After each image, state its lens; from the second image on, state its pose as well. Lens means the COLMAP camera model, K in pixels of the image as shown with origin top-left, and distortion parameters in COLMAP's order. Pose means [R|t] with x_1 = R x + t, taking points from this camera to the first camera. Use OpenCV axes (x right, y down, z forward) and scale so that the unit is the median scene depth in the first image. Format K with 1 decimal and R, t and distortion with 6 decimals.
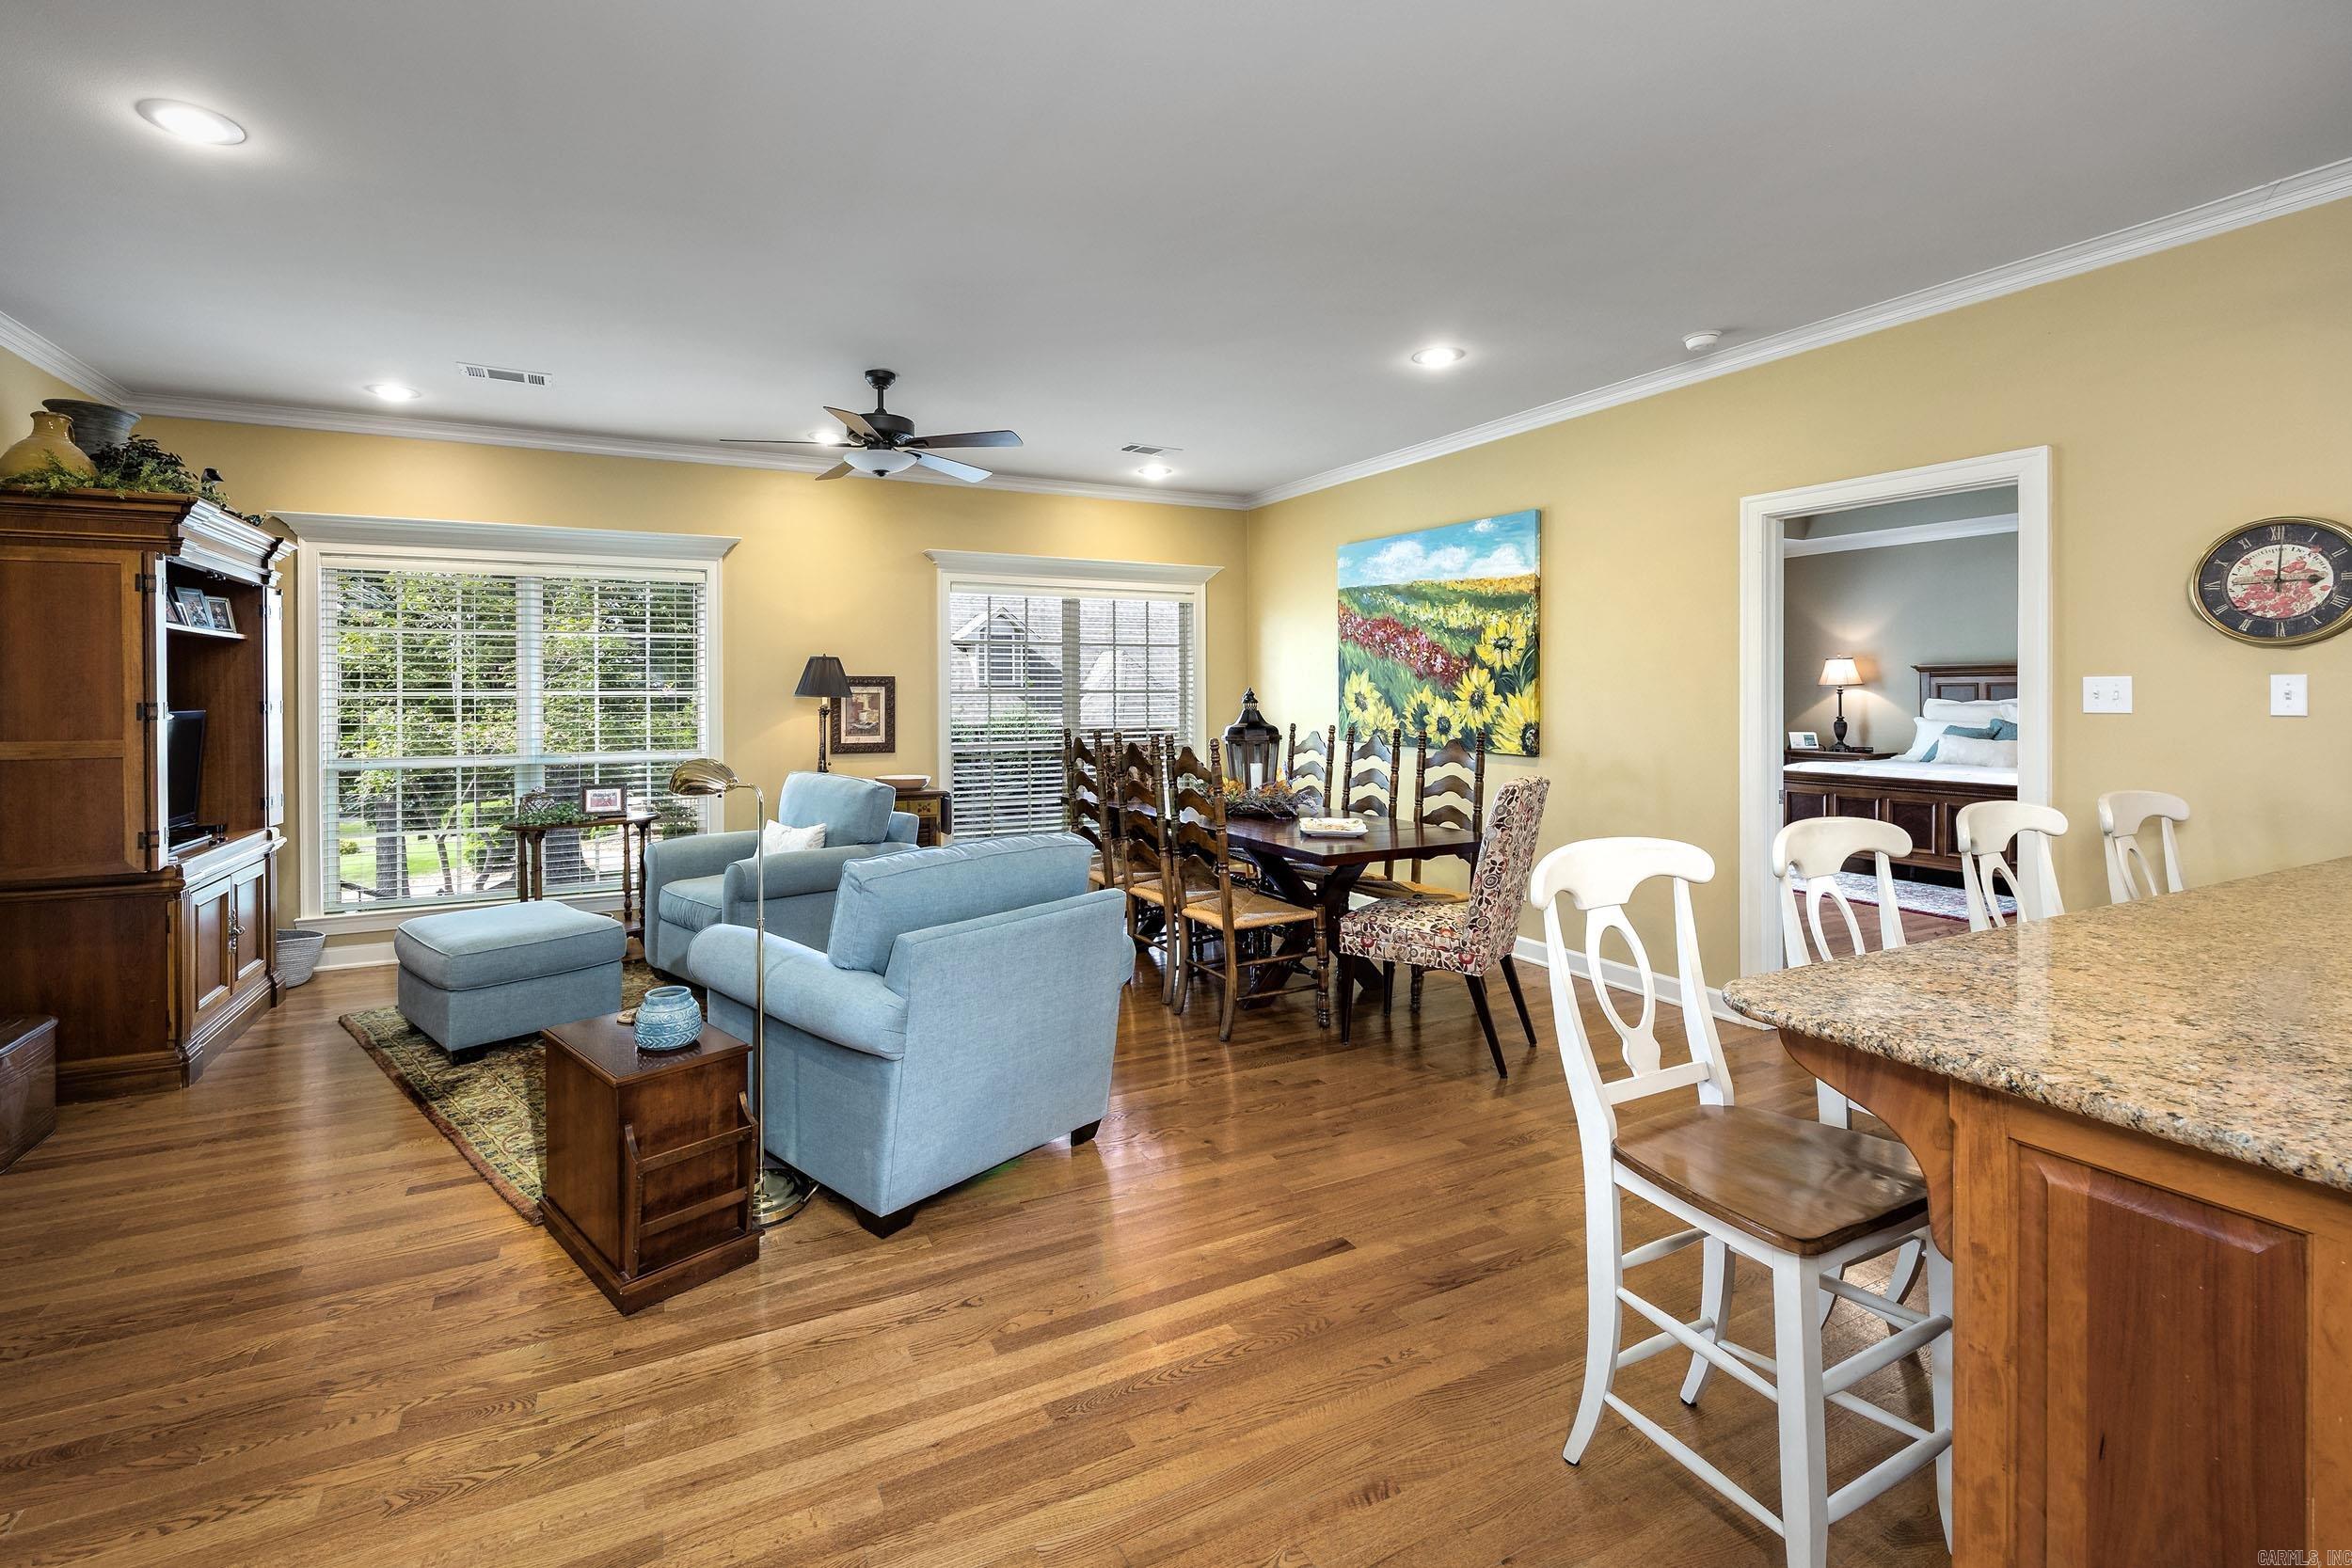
lens RADIAL K [[967.5, 0, 1053.2], [0, 967.5, 700.4], [0, 0, 1]] dist [-0.001467, -0.000723]
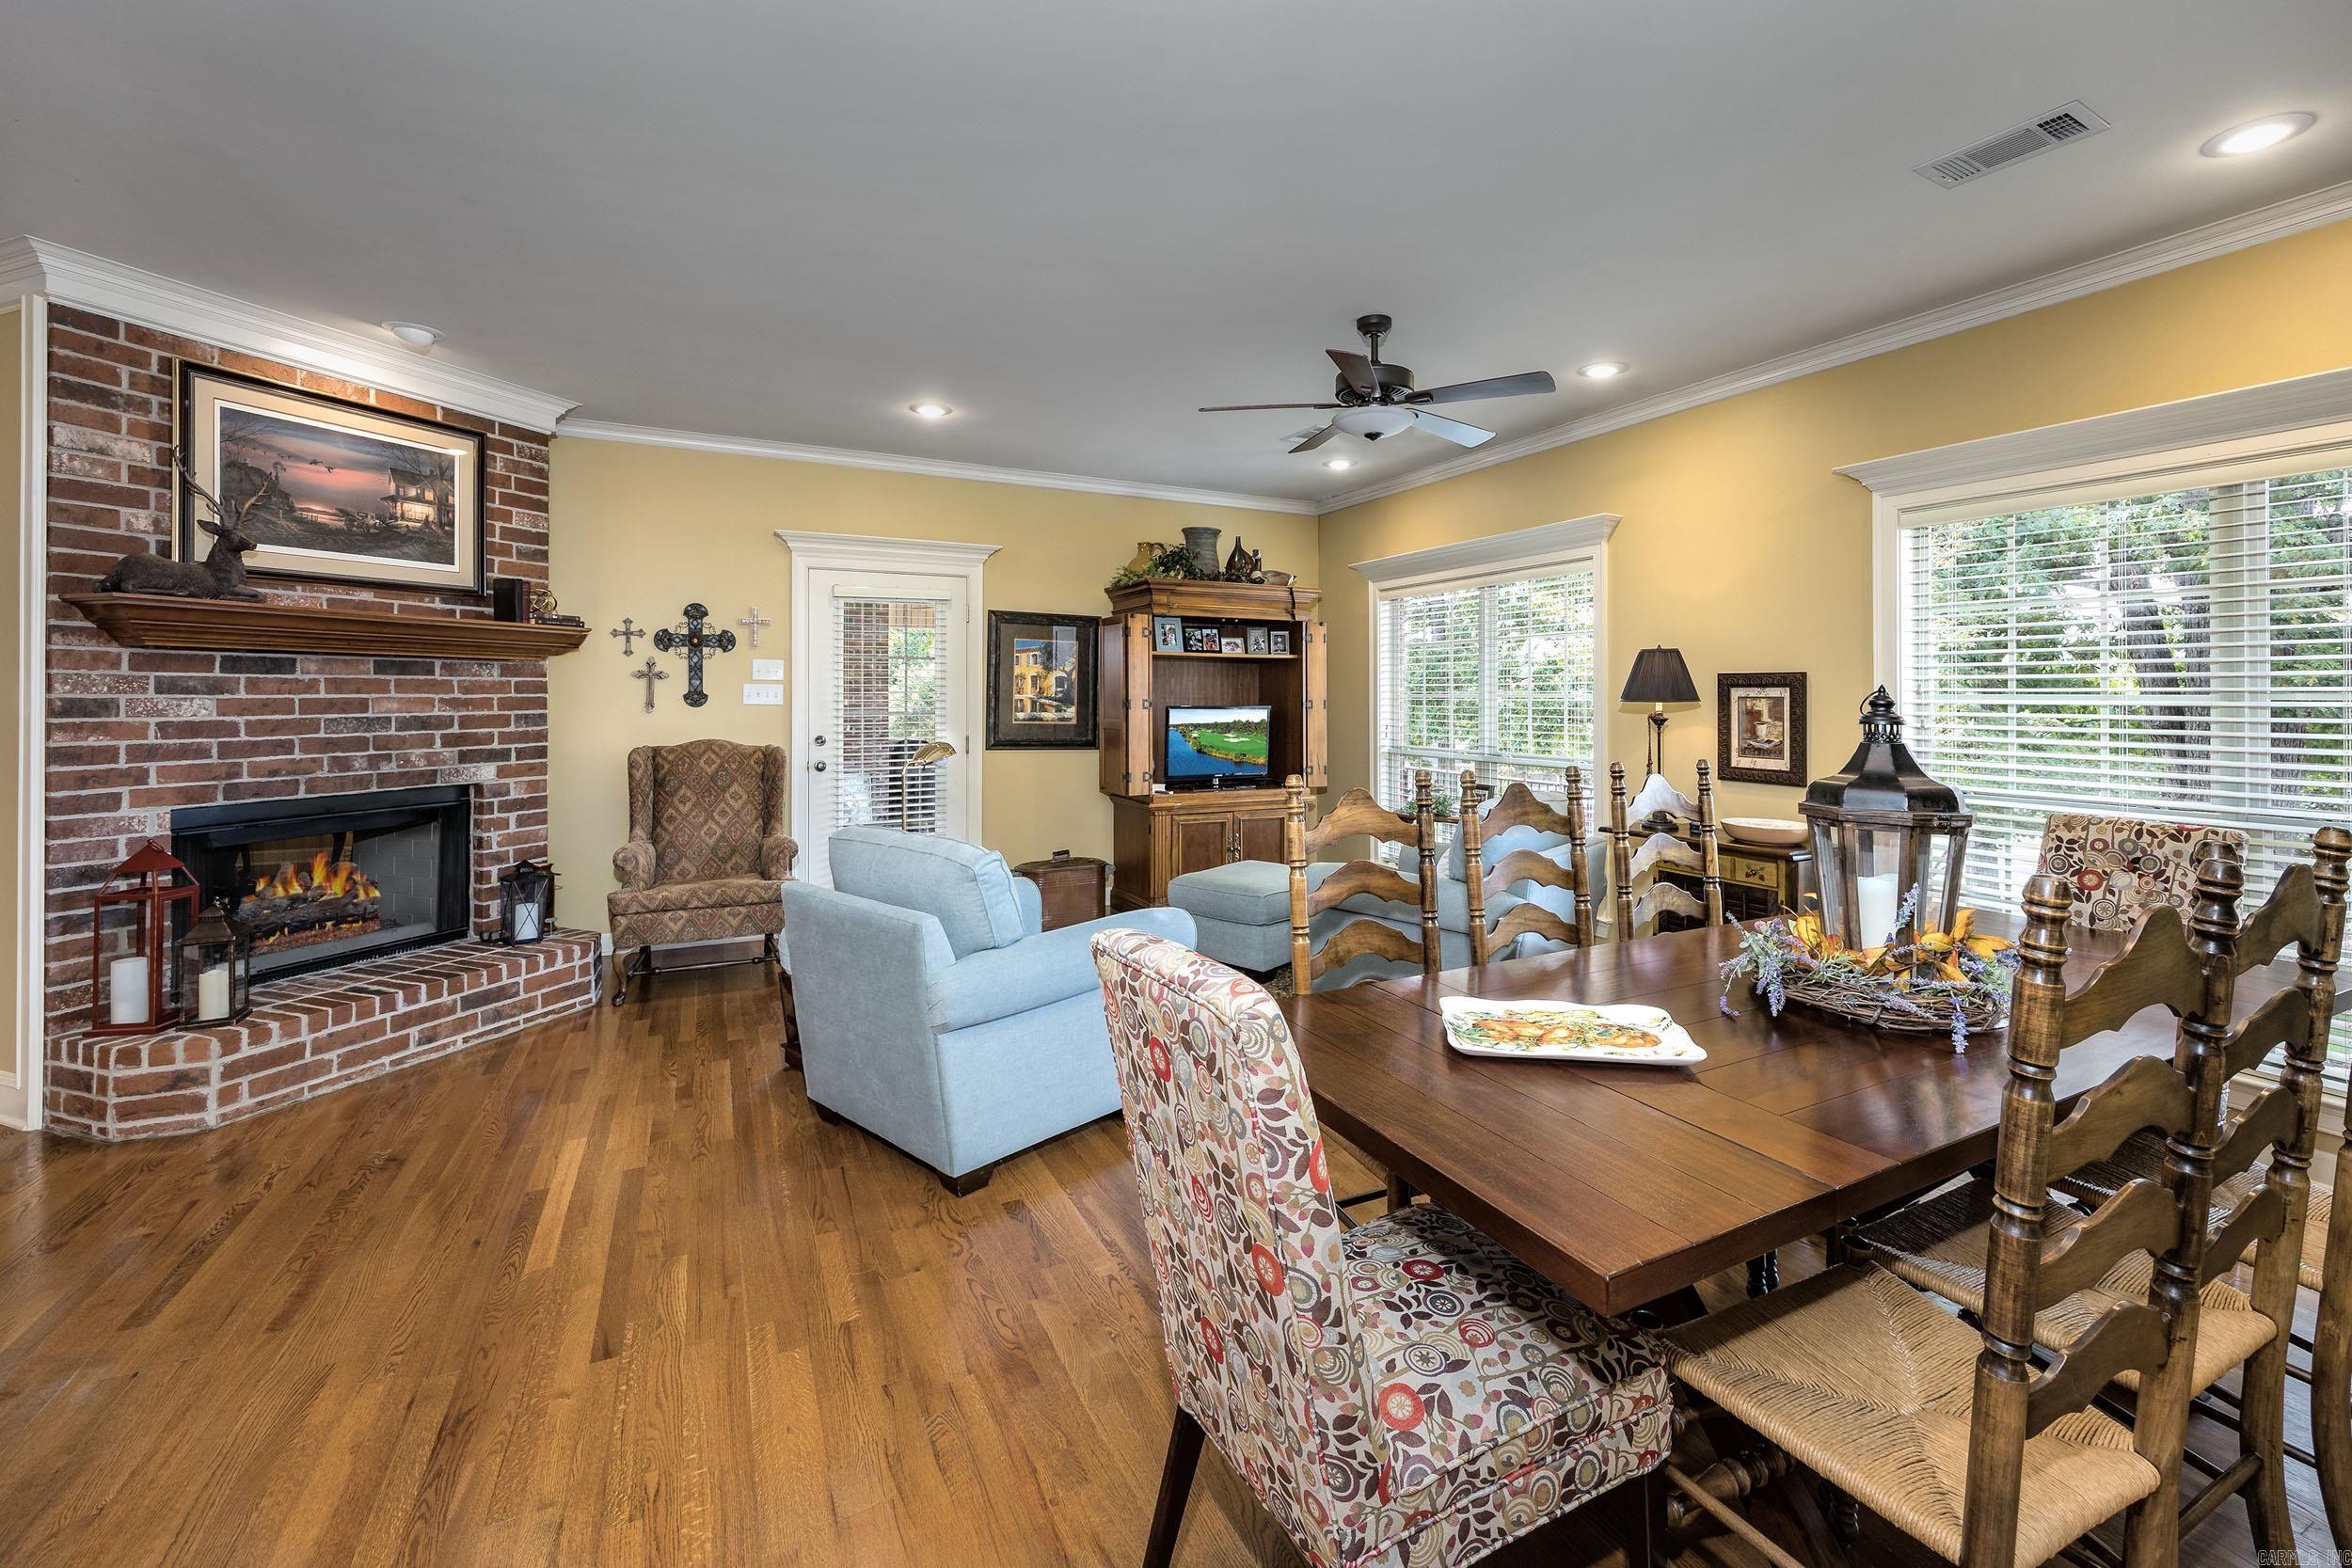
lens RADIAL K [[967.5, 0, 1261.7], [0, 967.5, 695.7], [0, 0, 1]] dist [-0.001467, -0.000723]
pose [[0.104998, 0.000307, -0.994472, 0.461623], [-0.008115, 0.999967, -0.000548, -0.005089], [0.994439, 0.008127, 0.104997, 0.569674]]
